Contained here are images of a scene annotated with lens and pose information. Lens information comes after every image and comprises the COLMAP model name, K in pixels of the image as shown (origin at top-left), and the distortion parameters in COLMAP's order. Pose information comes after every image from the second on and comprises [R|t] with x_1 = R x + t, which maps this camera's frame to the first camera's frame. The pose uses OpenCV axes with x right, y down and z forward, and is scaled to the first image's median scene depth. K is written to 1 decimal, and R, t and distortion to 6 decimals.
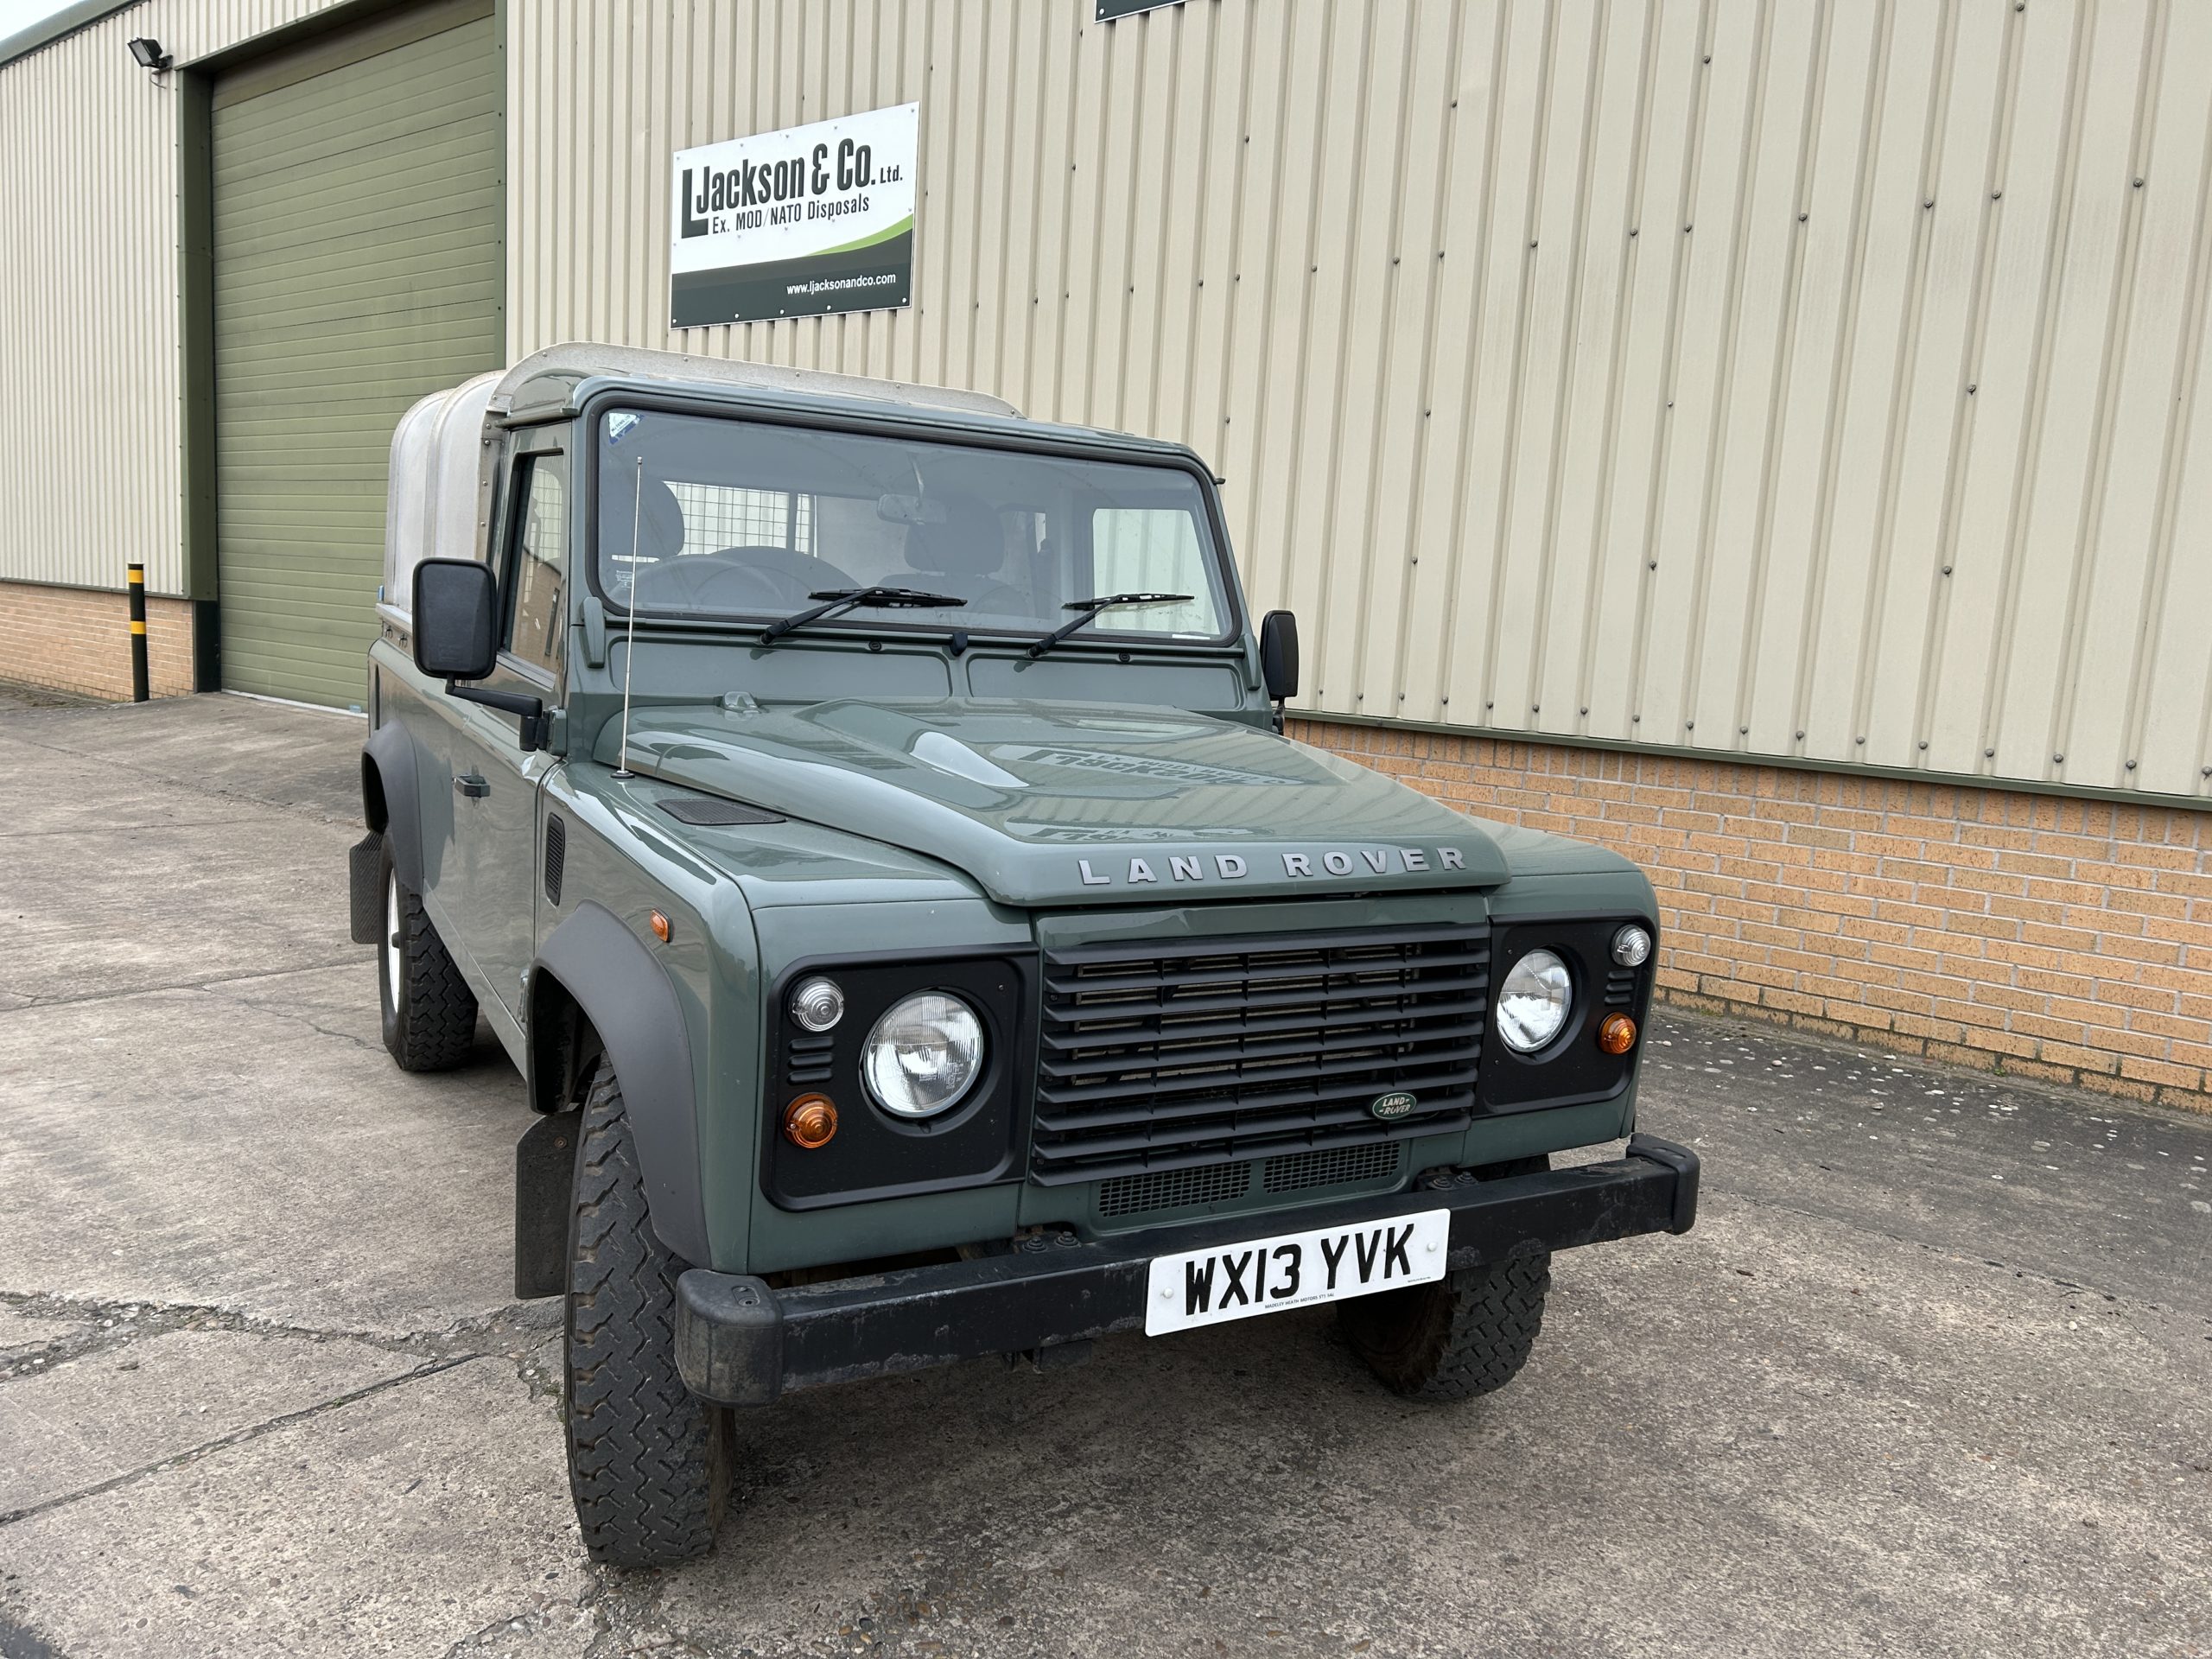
lens RADIAL K [[1667.0, 0, 1130.4], [0, 1667.0, 831.5], [0, 0, 1]] dist [0.061734, -0.064070]
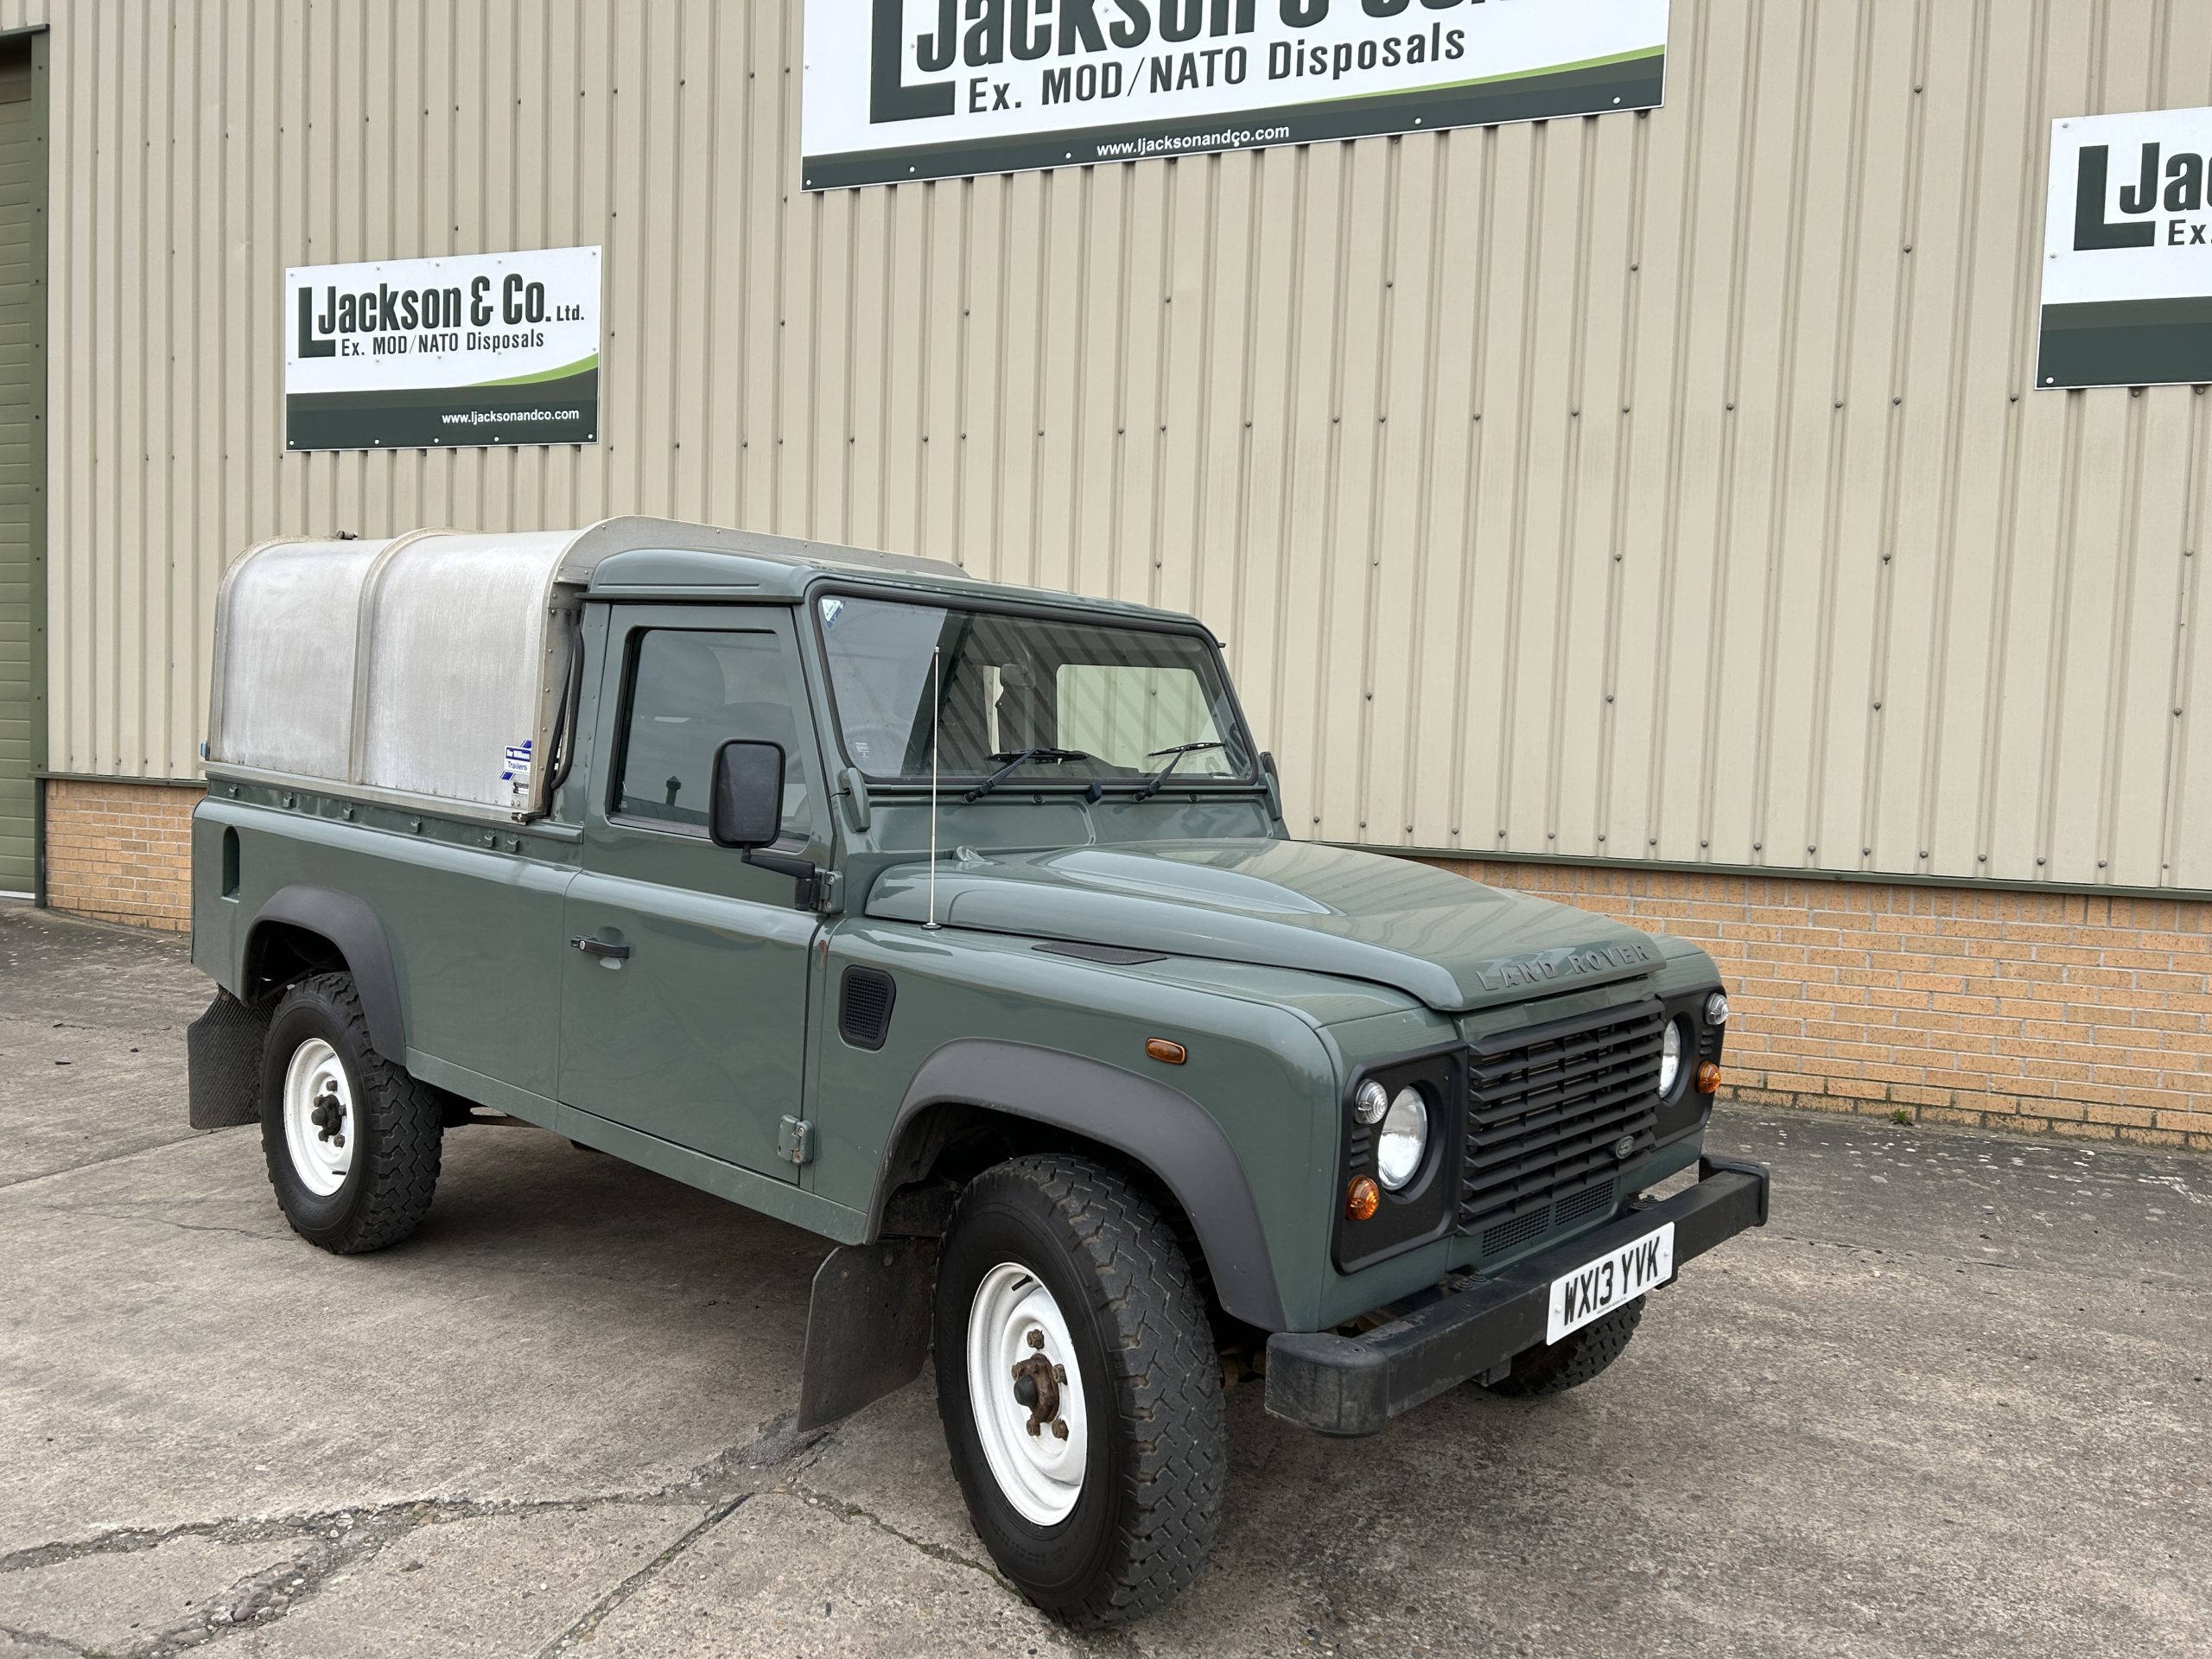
lens RADIAL K [[1667.0, 0, 1104.9], [0, 1667.0, 824.6], [0, 0, 1]] dist [0.061734, -0.064070]
pose [[0.940852, -0.042628, 0.336126, -0.315635], [0.064184, 0.996515, -0.053277, -0.019794], [-0.332683, 0.071700, 0.940309, -0.049085]]
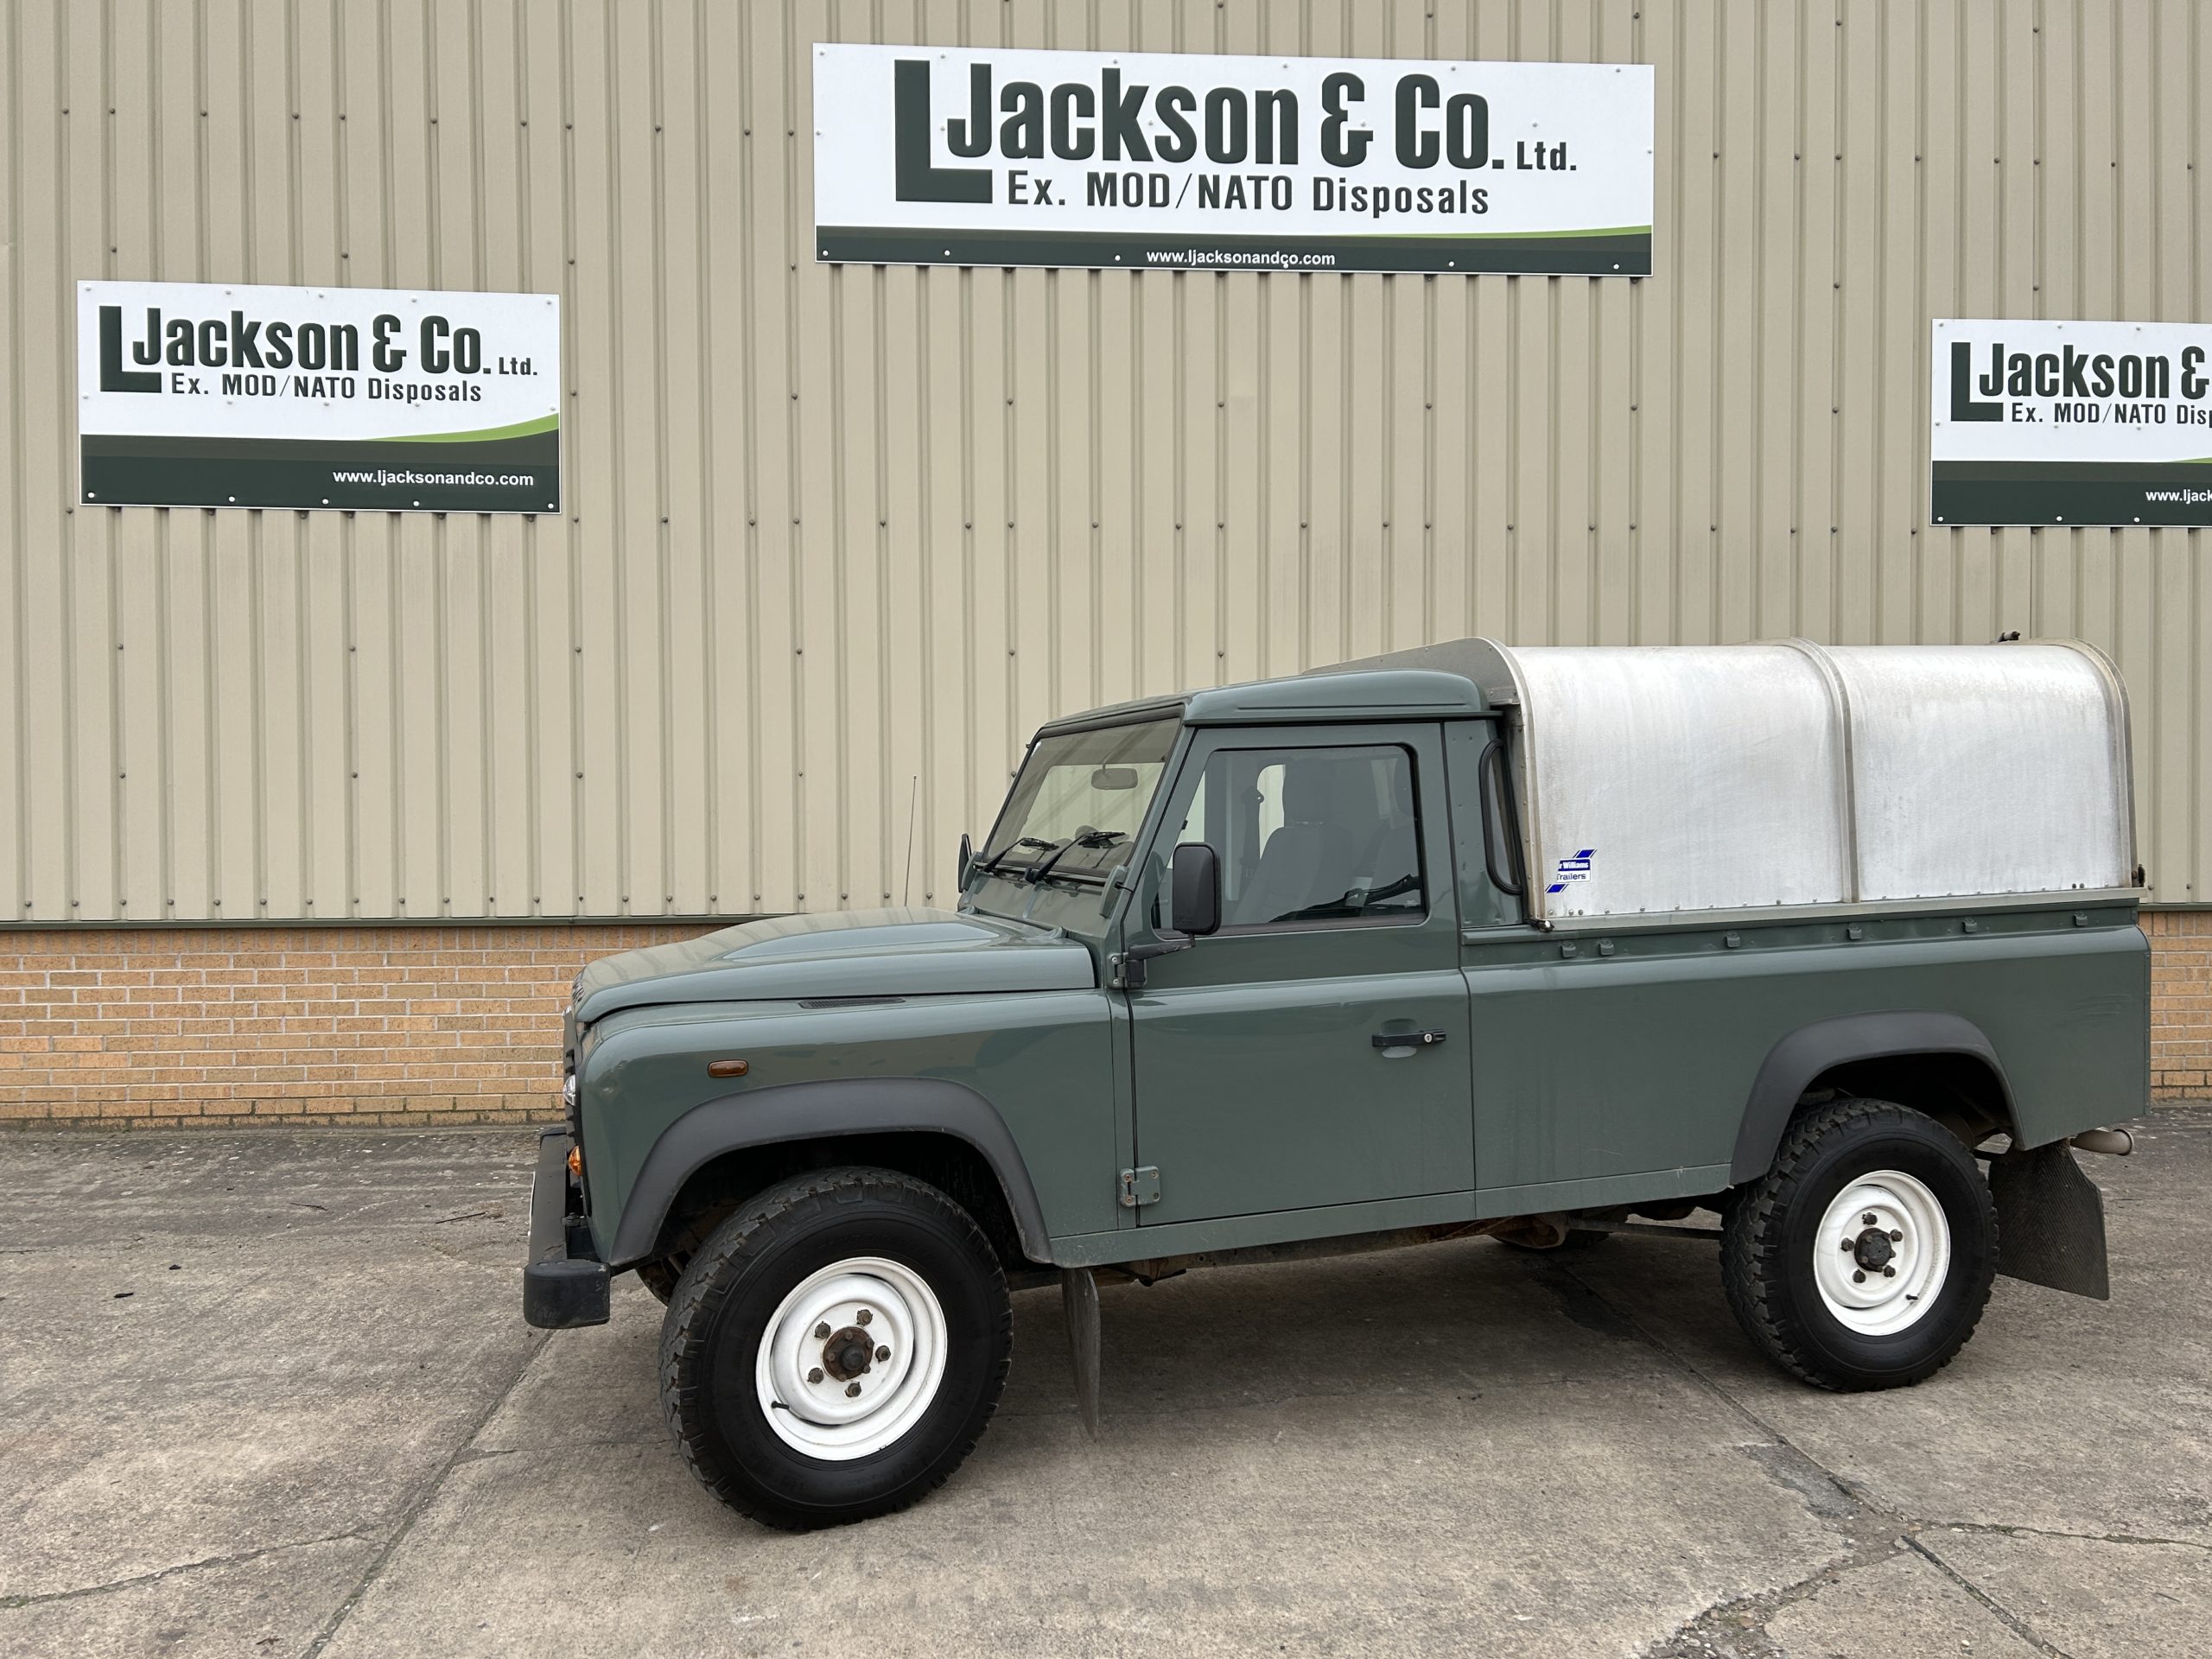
lens RADIAL K [[1667.0, 0, 1084.5], [0, 1667.0, 835.5], [0, 0, 1]] dist [0.061734, -0.064070]
pose [[0.708642, -0.069236, 0.702163, -0.902149], [0.136559, 0.989815, -0.040220, -0.106770], [-0.692227, 0.124388, 0.710879, 0.291951]]
